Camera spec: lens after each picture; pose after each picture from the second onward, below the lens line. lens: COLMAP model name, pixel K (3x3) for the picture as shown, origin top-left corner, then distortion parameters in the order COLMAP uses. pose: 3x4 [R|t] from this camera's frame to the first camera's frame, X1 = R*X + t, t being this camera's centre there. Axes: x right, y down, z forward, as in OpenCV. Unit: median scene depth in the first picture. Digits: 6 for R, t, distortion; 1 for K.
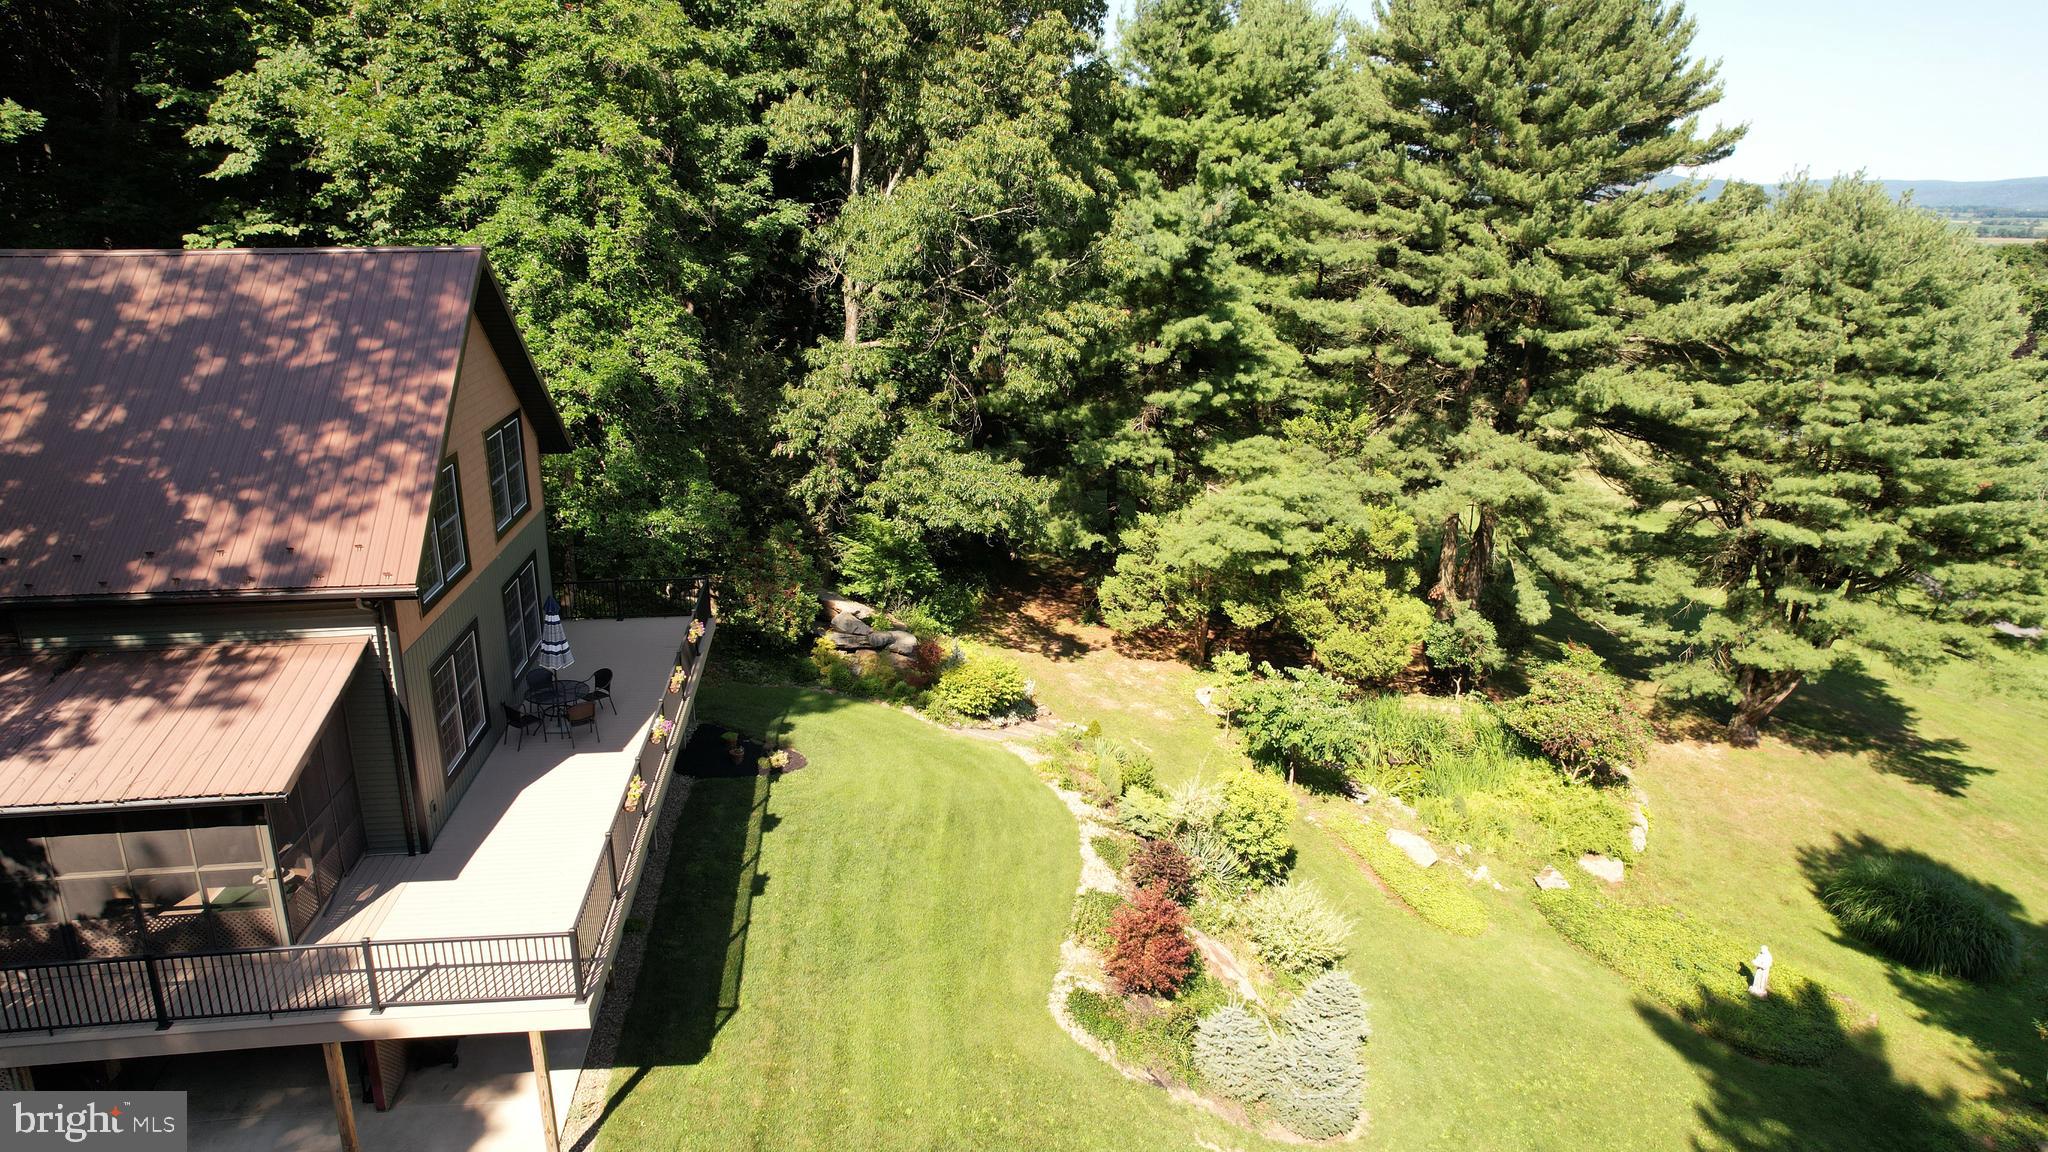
lens RADIAL K [[1324.6, 0, 1024.6], [0, 1324.6, 575.1], [0, 0, 1]] dist [-0.046670, 0.024066]
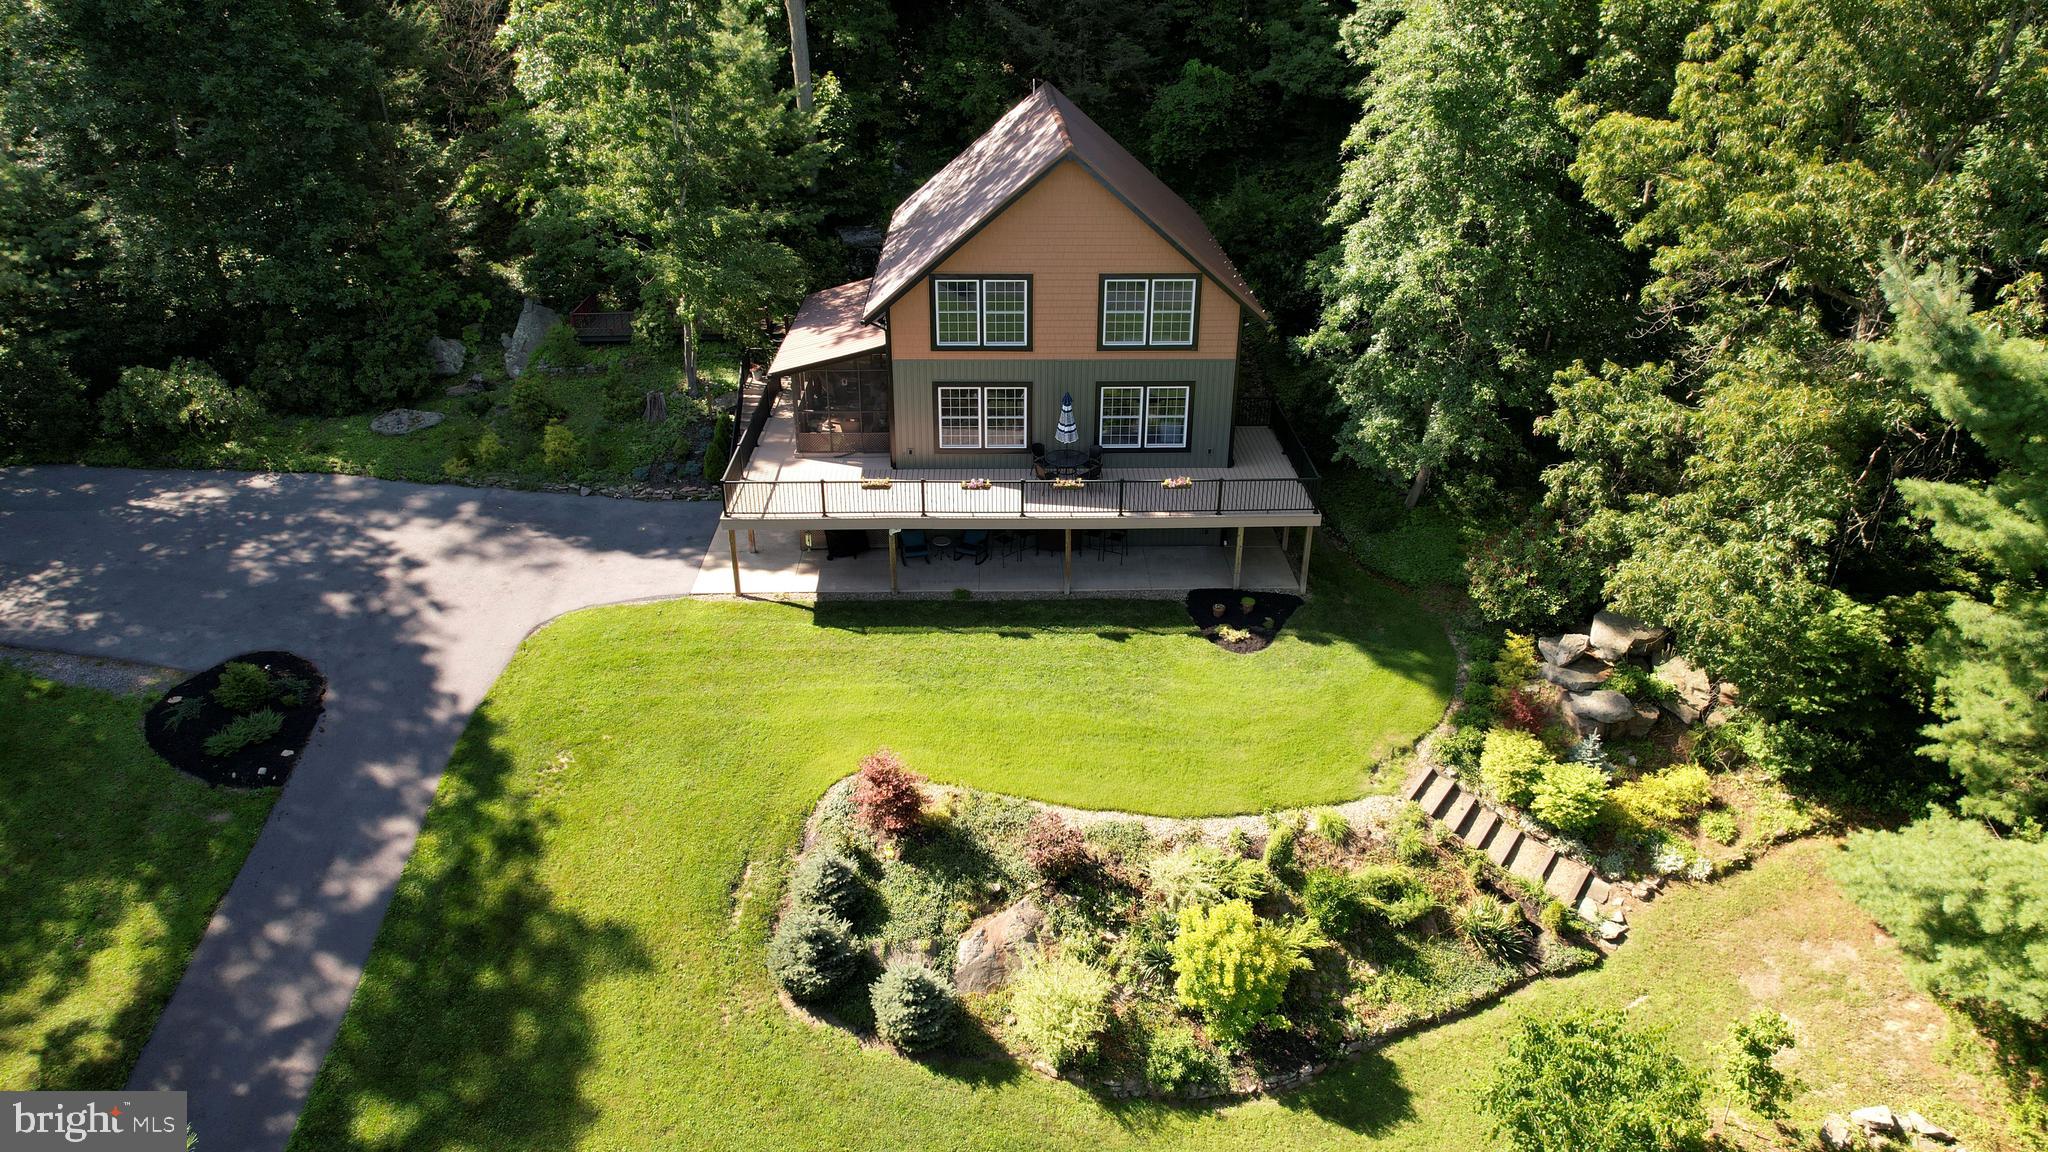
lens RADIAL K [[1324.6, 0, 1022.8], [0, 1324.6, 578.1], [0, 0, 1]] dist [-0.046670, 0.024066]
pose [[-0.100287, 0.465258, -0.879476, 0.901726], [-0.283317, 0.833984, 0.473499, -0.433480], [0.953768, 0.296656, 0.048178, 0.824432]]
